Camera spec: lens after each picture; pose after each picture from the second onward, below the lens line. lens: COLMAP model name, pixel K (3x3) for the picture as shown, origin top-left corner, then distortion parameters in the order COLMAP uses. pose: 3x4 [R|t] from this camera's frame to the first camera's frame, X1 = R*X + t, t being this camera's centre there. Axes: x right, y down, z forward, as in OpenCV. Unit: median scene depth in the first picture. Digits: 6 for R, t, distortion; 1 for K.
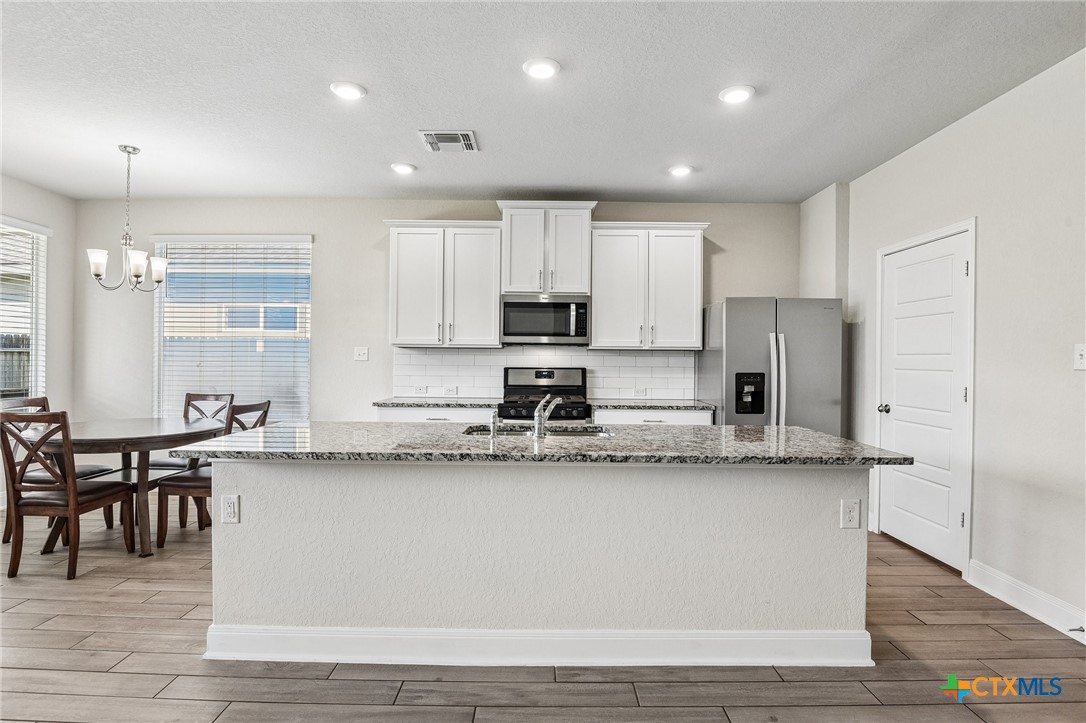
lens RADIAL K [[559.5, 0, 543.0], [0, 559.5, 361.5], [0, 0, 1]] dist [-0.017880, -0.000984]
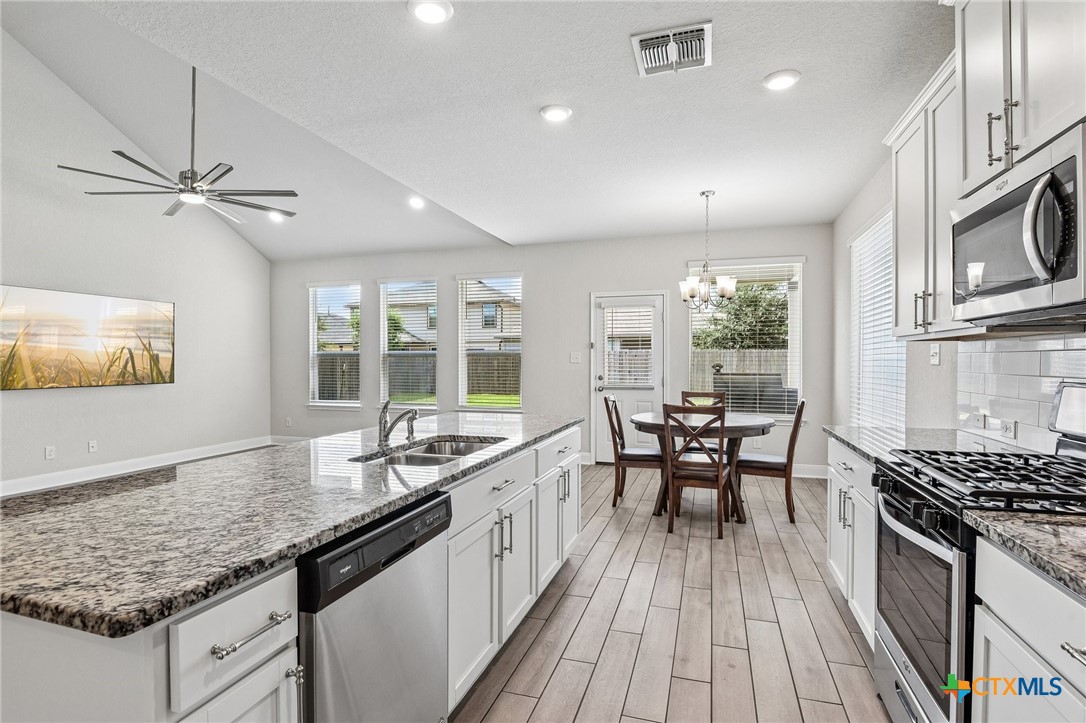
lens RADIAL K [[534.1, 0, 539.6], [0, 534.1, 366.7], [0, 0, 1]] dist [-0.012218, -0.008873]
pose [[-0.304869, 0.002750, -0.952390, 0.421912], [-0.000945, 0.999994, 0.003190, 0.000893], [0.952394, 0.001872, -0.304865, 0.847189]]
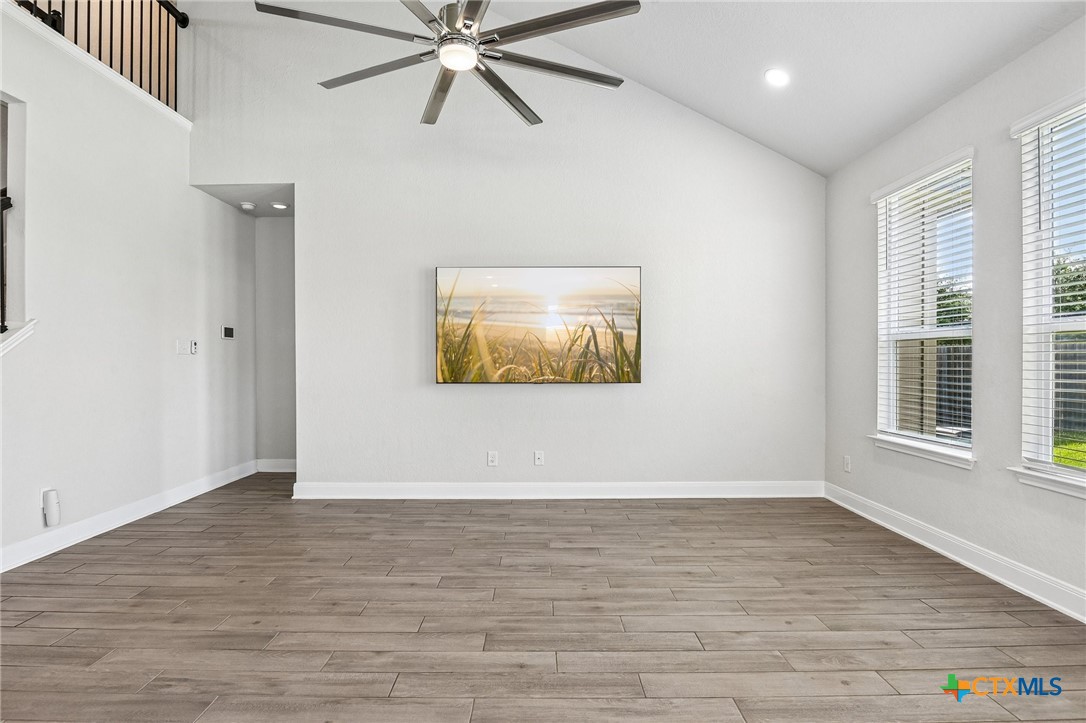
lens RADIAL K [[534.1, 0, 539.6], [0, 534.1, 366.7], [0, 0, 1]] dist [-0.012218, -0.008873]
pose [[-0.999941, -0.006439, -0.008788, -0.419400], [-0.006536, 0.999918, 0.011036, 0.011174], [0.008716, 0.011093, -0.999900, 0.479158]]
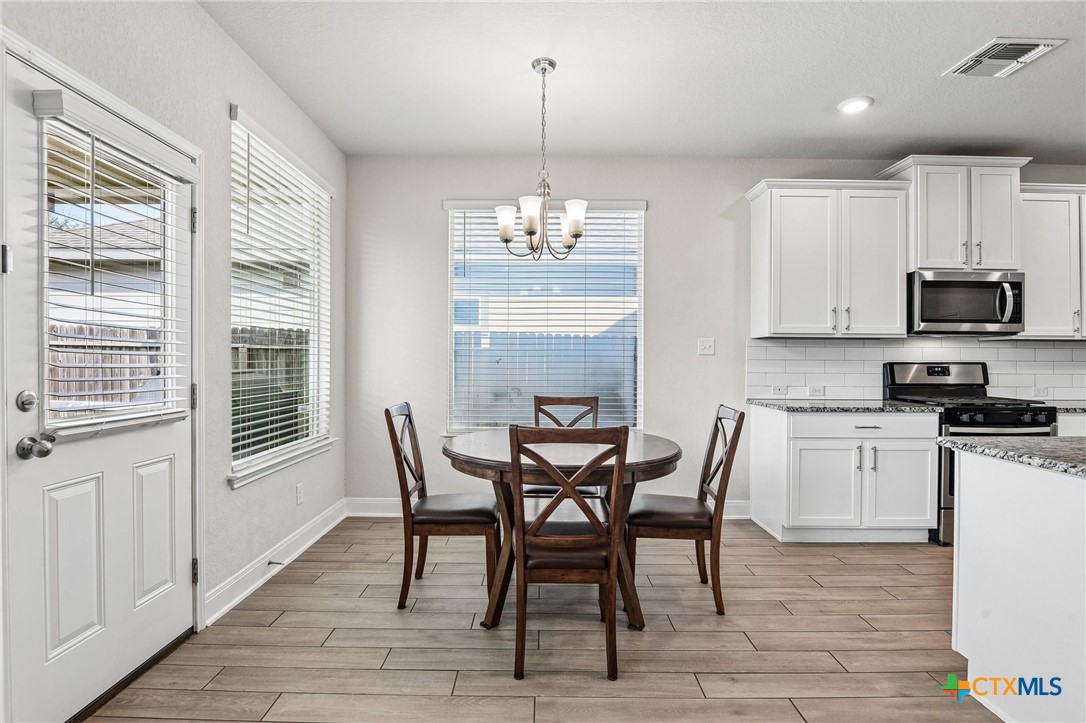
lens RADIAL K [[534.1, 0, 539.6], [0, 534.1, 366.7], [0, 0, 1]] dist [-0.012218, -0.008873]
pose [[0.999994, -0.003402, -0.000900, -0.635216], [0.003407, 0.999979, 0.005558, 0.011778], [0.000881, -0.005561, 0.999984, 0.244132]]
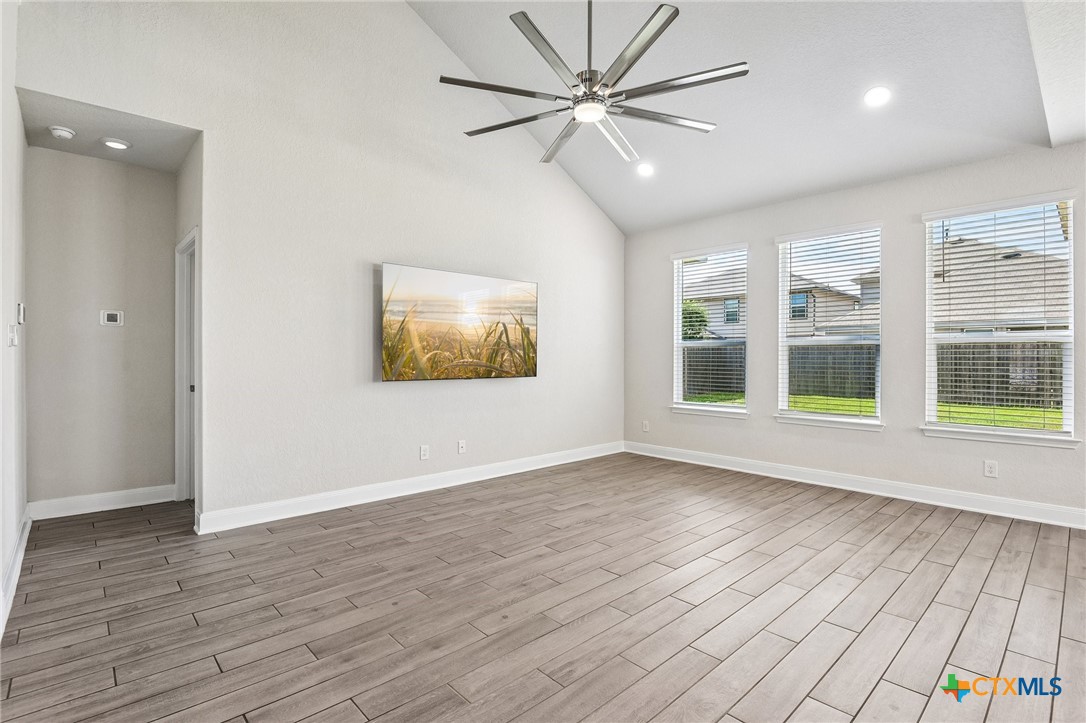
lens RADIAL K [[506.9, 0, 539.0], [0, 506.9, 358.5], [0, 0, 1]] dist [-0.010590, -0.008073]
pose [[-0.734357, -0.009671, -0.678695, 0.160603], [-0.009455, 0.999947, -0.004018, 0.015294], [0.678698, 0.003467, -0.734409, 0.351530]]
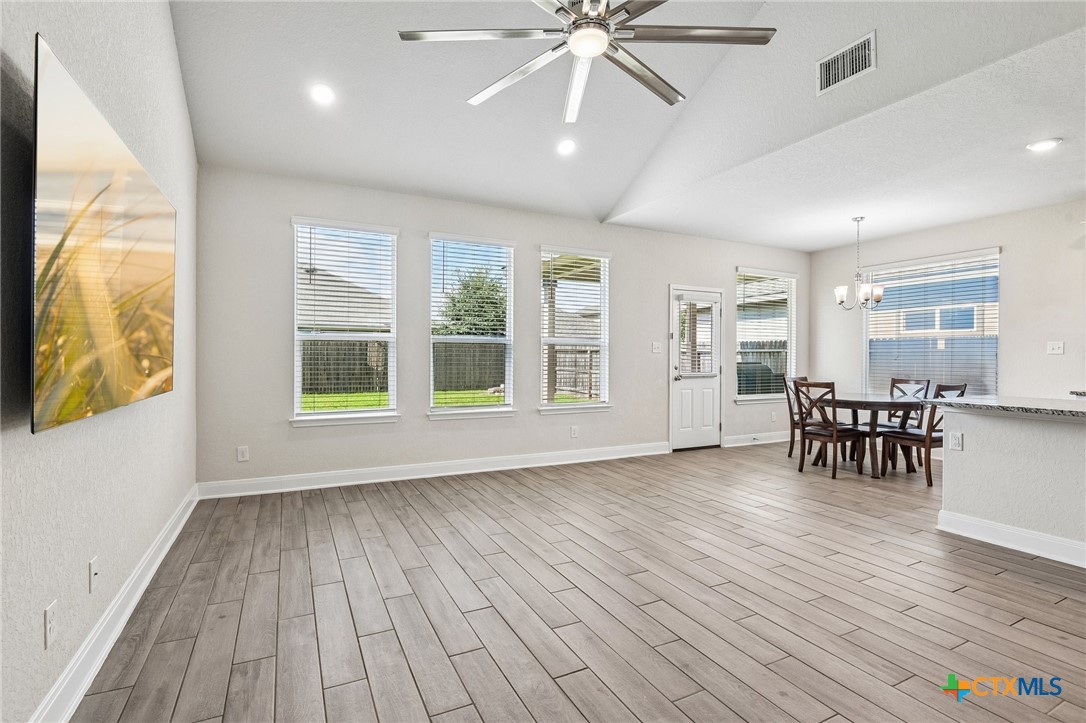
lens RADIAL K [[506.9, 0, 539.0], [0, 506.9, 358.5], [0, 0, 1]] dist [-0.010590, -0.008073]
pose [[0.445020, -0.002898, -0.895516, 0.103156], [-0.003441, 0.999982, -0.004946, 0.017339], [0.895514, 0.005282, 0.445002, -0.370054]]
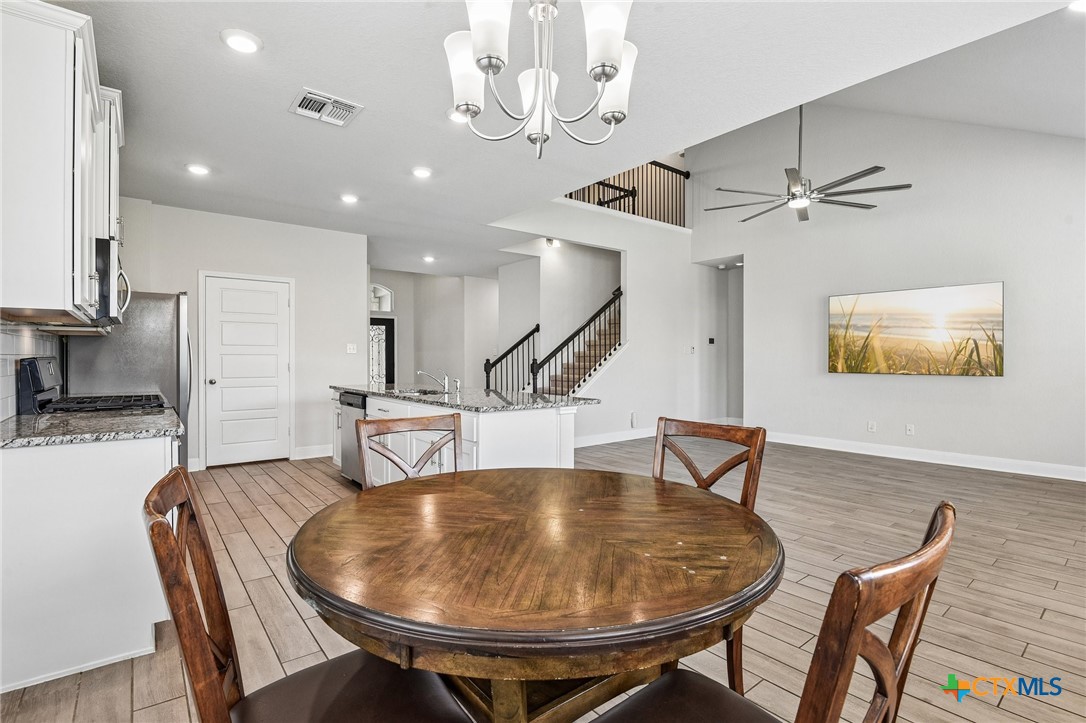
lens RADIAL K [[506.9, 0, 539.0], [0, 506.9, 358.5], [0, 0, 1]] dist [-0.010590, -0.008073]
pose [[-0.622723, -0.012214, 0.782347, -0.836547], [-0.006395, 0.999924, 0.010520, 0.005051], [-0.782417, 0.001548, -0.622754, 1.008423]]
